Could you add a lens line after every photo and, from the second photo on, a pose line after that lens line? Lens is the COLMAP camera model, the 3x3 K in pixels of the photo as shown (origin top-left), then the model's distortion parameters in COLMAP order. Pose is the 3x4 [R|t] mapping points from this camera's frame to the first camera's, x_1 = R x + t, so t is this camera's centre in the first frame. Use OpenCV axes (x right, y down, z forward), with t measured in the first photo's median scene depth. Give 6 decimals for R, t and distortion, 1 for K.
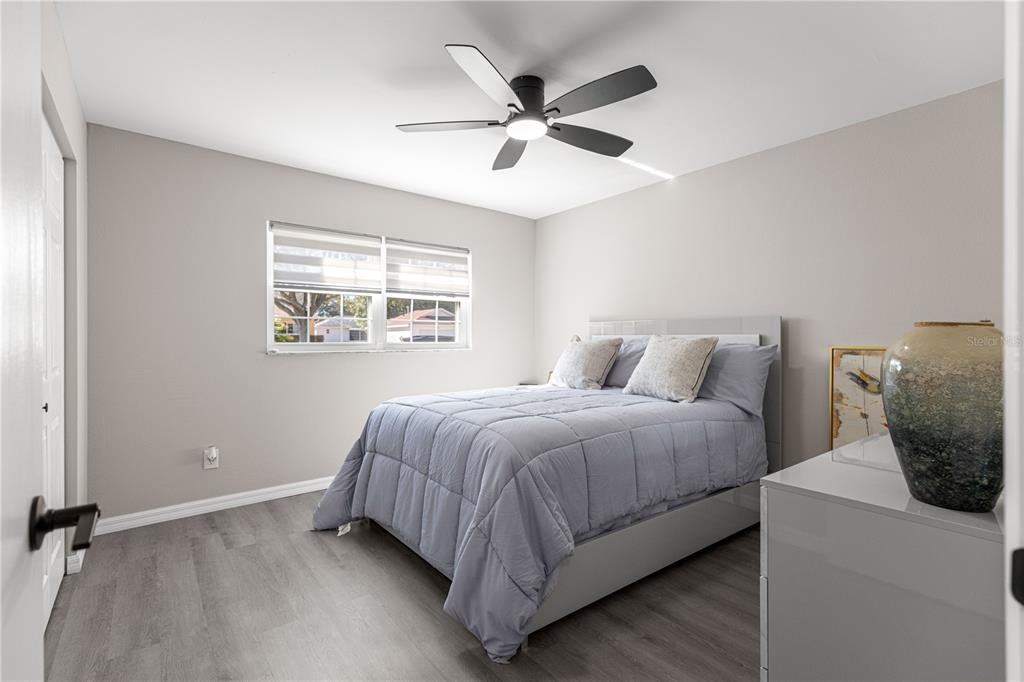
lens RADIAL K [[460.8, 0, 504.6], [0, 460.8, 338.9], [0, 0, 1]] dist [0.008504, -0.001106]
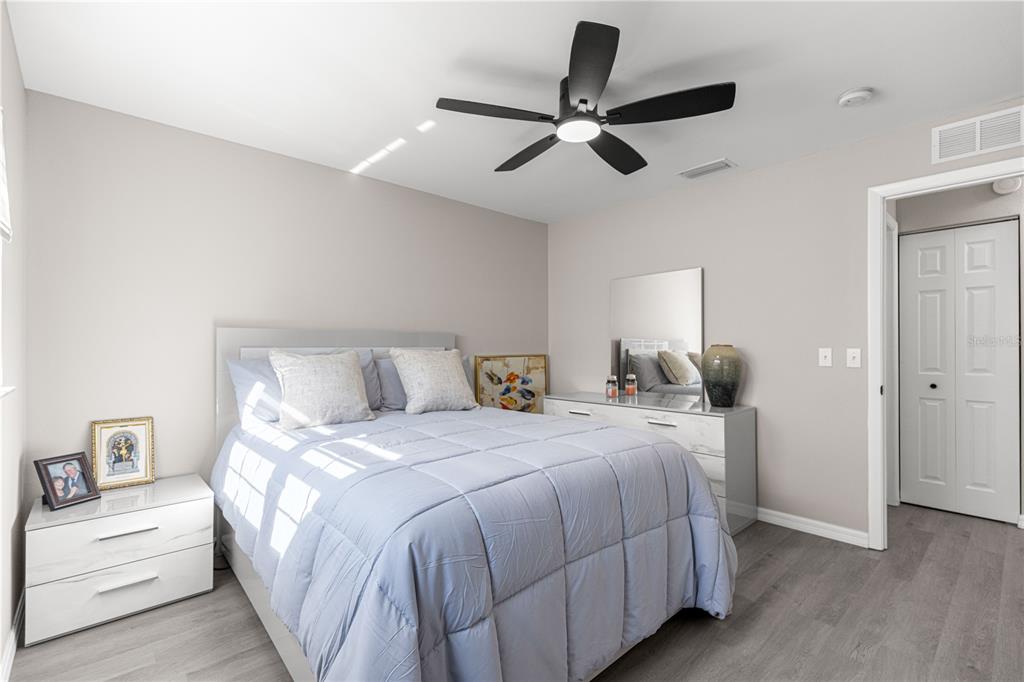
lens RADIAL K [[460.8, 0, 508.6], [0, 460.8, 341.6], [0, 0, 1]] dist [0.008504, -0.001106]
pose [[-0.059867, 0.008517, 0.998170, -0.685165], [0.002637, 0.999961, -0.008374, -0.013597], [-0.998203, 0.002131, -0.059887, 0.927894]]
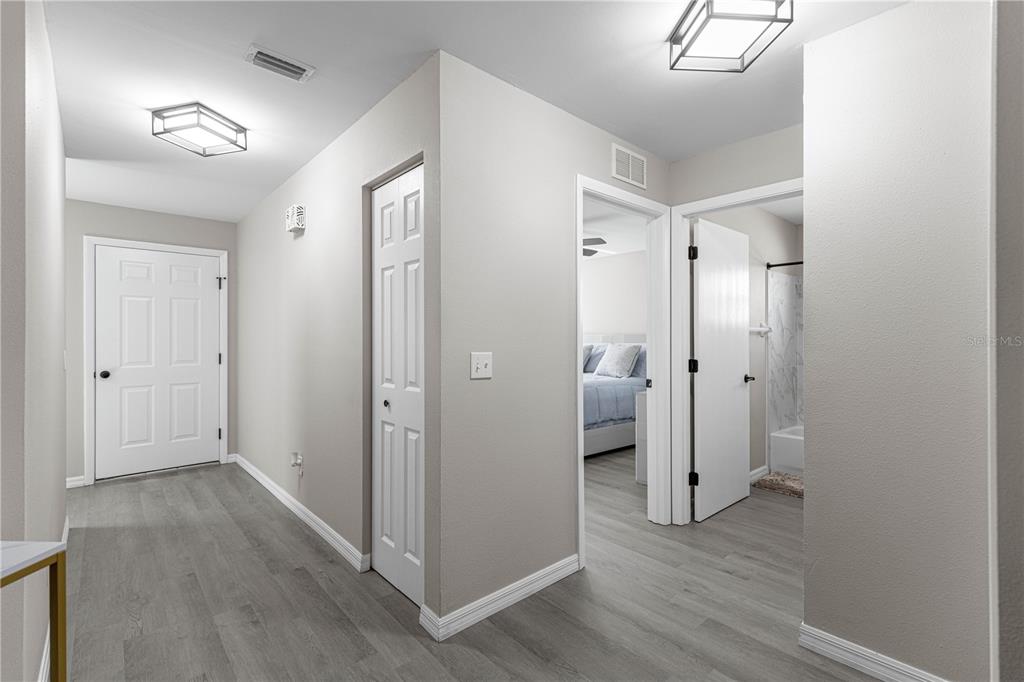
lens RADIAL K [[460.8, 0, 513.5], [0, 460.8, 343.1], [0, 0, 1]] dist [0.008504, -0.001106]
pose [[0.997134, -0.000576, 0.075652, -0.223321], [0.000602, 1.000000, -0.000318, -0.011132], [-0.075652, 0.000363, 0.997134, -0.903466]]
